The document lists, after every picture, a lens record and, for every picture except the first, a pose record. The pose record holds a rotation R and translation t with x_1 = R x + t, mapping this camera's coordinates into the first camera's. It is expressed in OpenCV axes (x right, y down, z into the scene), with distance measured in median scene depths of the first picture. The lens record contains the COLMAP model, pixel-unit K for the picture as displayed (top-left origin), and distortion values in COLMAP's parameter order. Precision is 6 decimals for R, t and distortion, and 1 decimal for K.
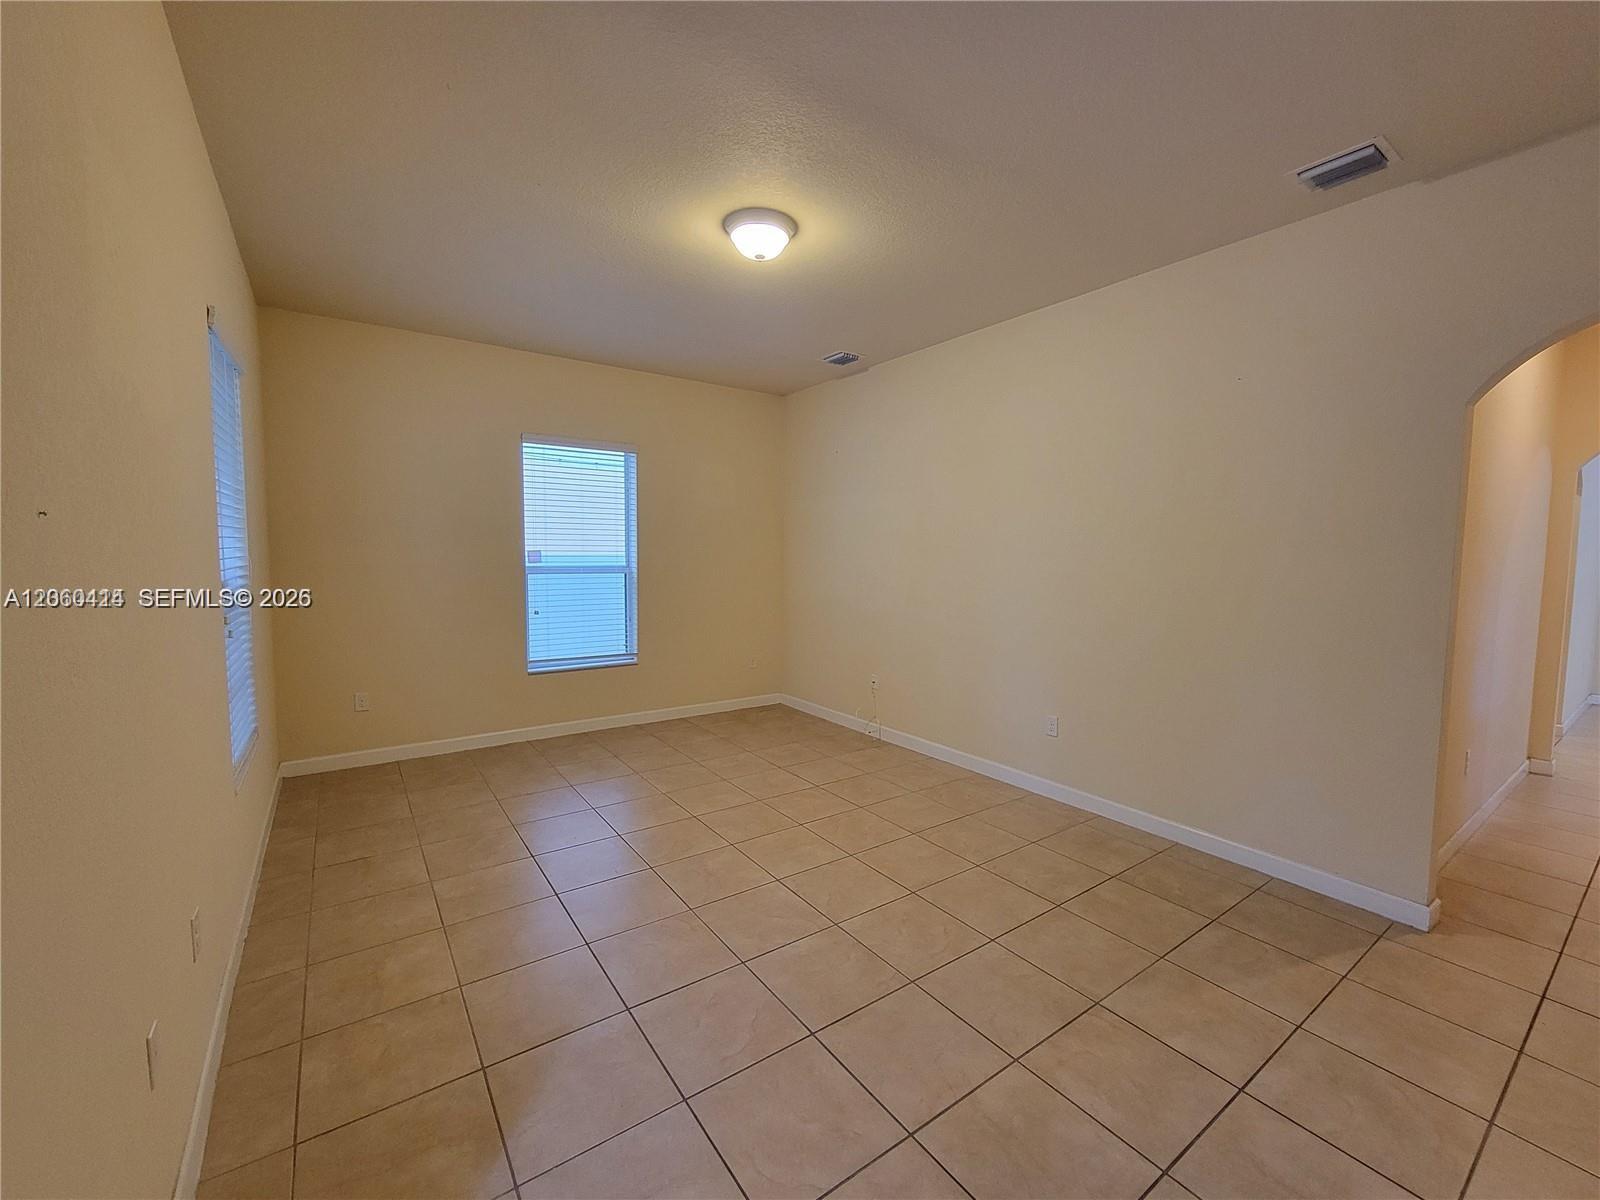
lens RADIAL K [[655.2, 0, 807.2], [0, 655.2, 598.9], [0, 0, 1]] dist [0.001222, -0.000462]
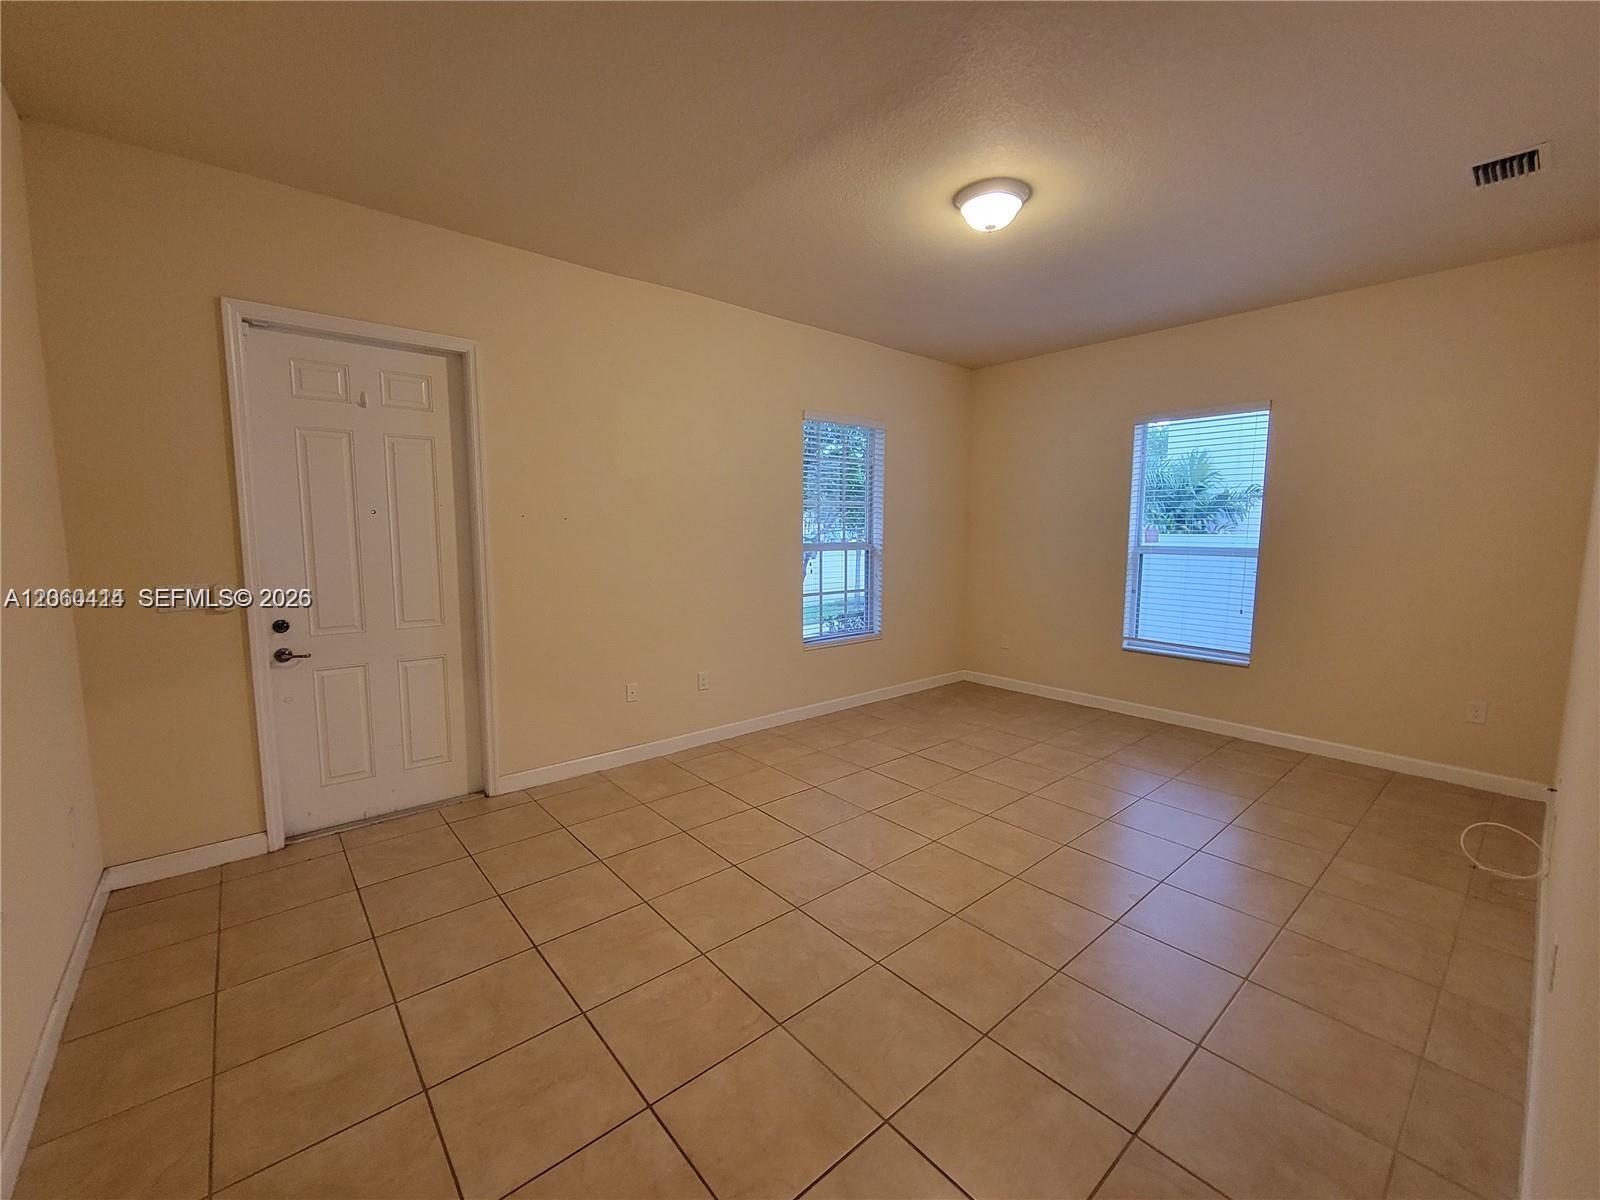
lens RADIAL K [[655.2, 0, 804.1], [0, 655.2, 602.5], [0, 0, 1]] dist [0.001222, -0.000462]
pose [[0.093667, 0.102685, -0.990294, 0.602692], [-0.076297, 0.992482, 0.095696, -0.021835], [0.992676, 0.066593, 0.100797, 0.426359]]
